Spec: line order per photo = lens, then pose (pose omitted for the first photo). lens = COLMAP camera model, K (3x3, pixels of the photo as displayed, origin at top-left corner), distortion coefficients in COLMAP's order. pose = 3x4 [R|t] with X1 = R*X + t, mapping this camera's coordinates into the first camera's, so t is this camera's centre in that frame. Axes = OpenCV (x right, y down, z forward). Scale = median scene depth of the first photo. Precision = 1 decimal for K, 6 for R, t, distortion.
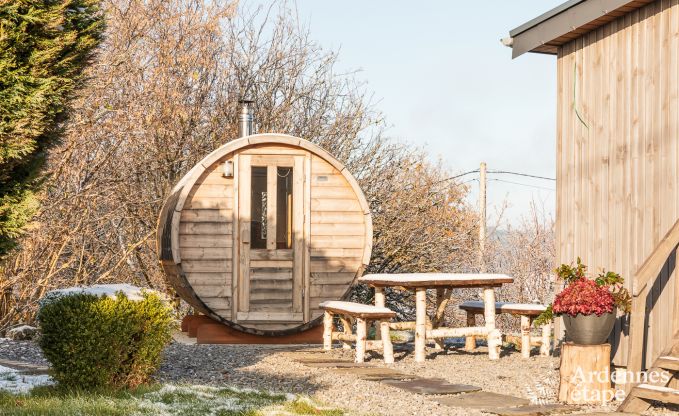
lens RADIAL K [[1292.4, 0, 286.9], [0, 1292.4, 208.0], [0, 0, 1]] dist [-0.080469, 0.186416]
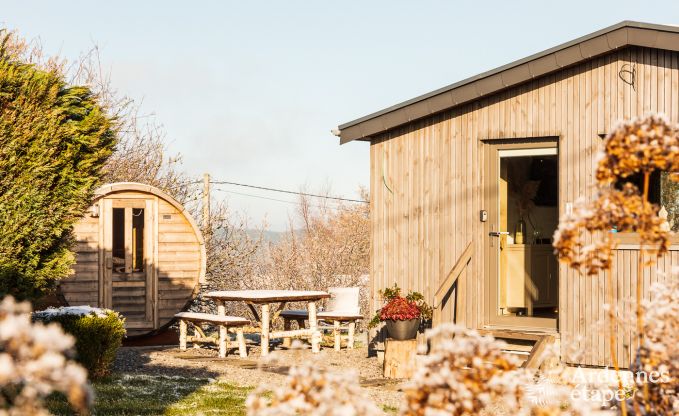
lens RADIAL K [[1292.4, 0, 286.9], [0, 1292.4, 208.0], [0, 0, 1]] dist [-0.080469, 0.186416]
pose [[0.973472, -0.004429, 0.228765, -0.170071], [0.004733, 0.999988, -0.000780, -0.034209], [-0.228759, 0.001842, 0.973481, -0.317392]]
